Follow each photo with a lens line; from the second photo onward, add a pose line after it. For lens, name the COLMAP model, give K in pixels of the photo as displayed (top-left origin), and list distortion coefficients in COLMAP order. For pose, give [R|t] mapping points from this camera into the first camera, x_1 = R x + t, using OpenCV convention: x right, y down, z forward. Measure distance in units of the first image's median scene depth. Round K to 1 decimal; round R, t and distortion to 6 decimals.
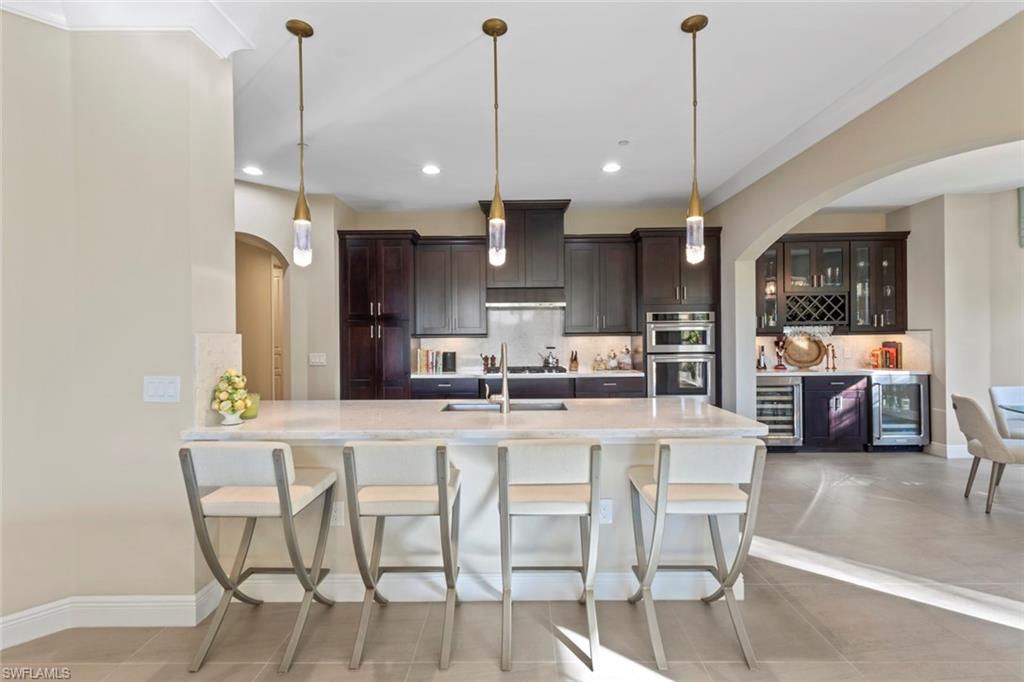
lens RADIAL K [[475.1, 0, 512.8], [0, 475.1, 337.2], [0, 0, 1]] dist [0.002195, 0.000843]
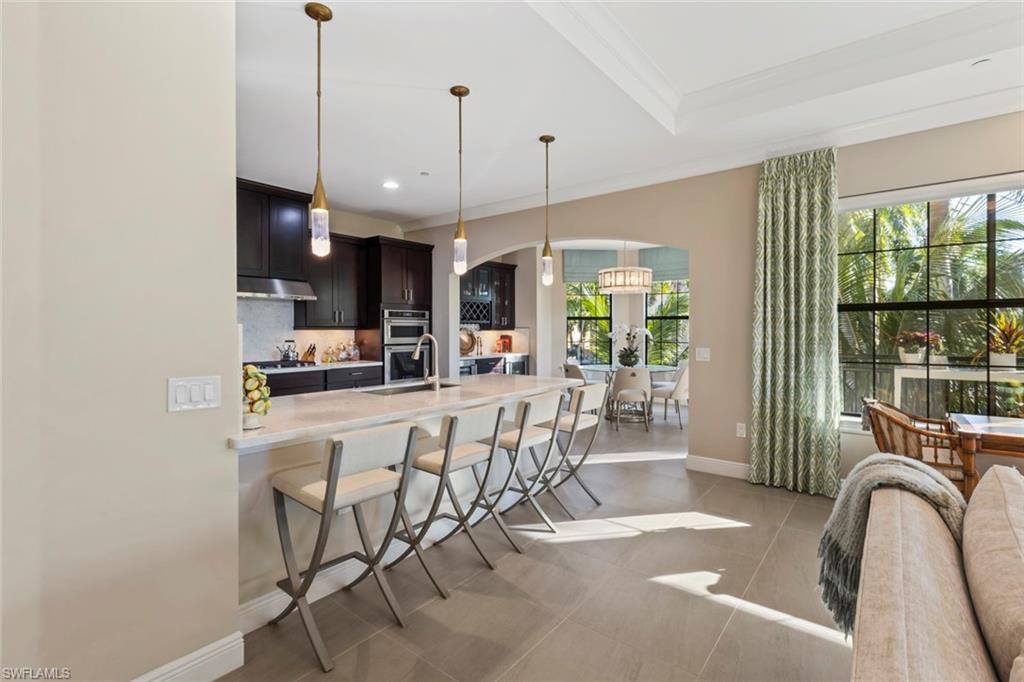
lens RADIAL K [[475.1, 0, 512.8], [0, 475.1, 337.2], [0, 0, 1]] dist [0.002195, 0.000843]
pose [[0.617746, -0.003394, 0.786370, -0.410923], [-0.006544, 0.999934, 0.009456, 0.001625], [-0.786350, -0.010988, 0.617683, 0.035002]]
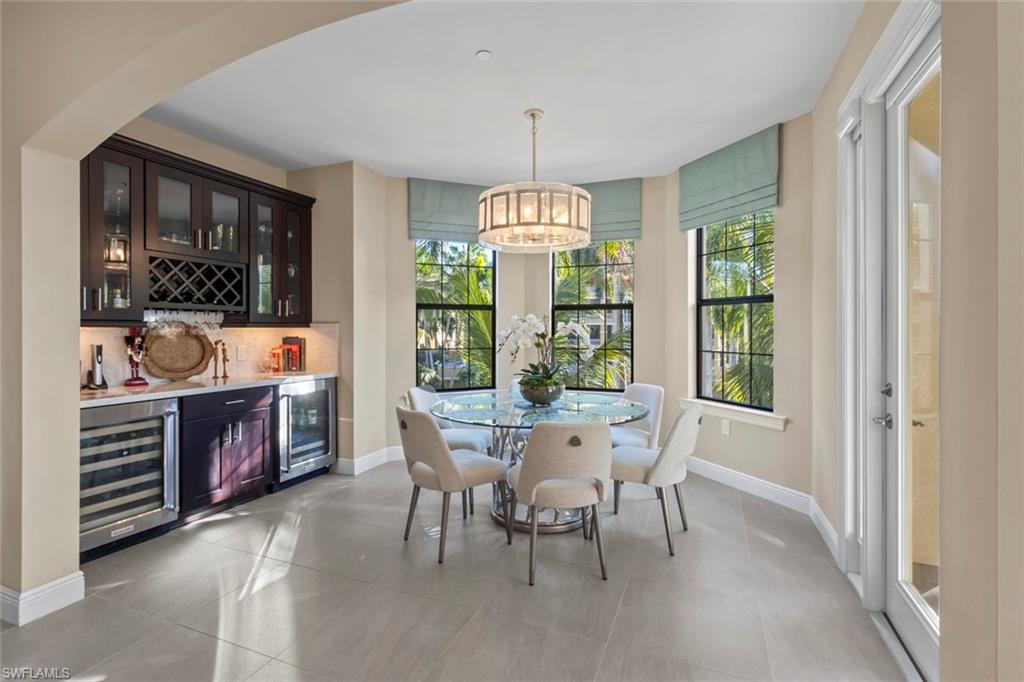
lens RADIAL K [[478.4, 0, 510.2], [0, 478.4, 334.1], [0, 0, 1]] dist [0.002151, 0.000907]
pose [[0.380167, 0.004265, 0.924908, 0.211907], [-0.007351, 0.999972, -0.001590, 0.003667], [-0.924889, -0.006194, 0.380187, 0.385738]]
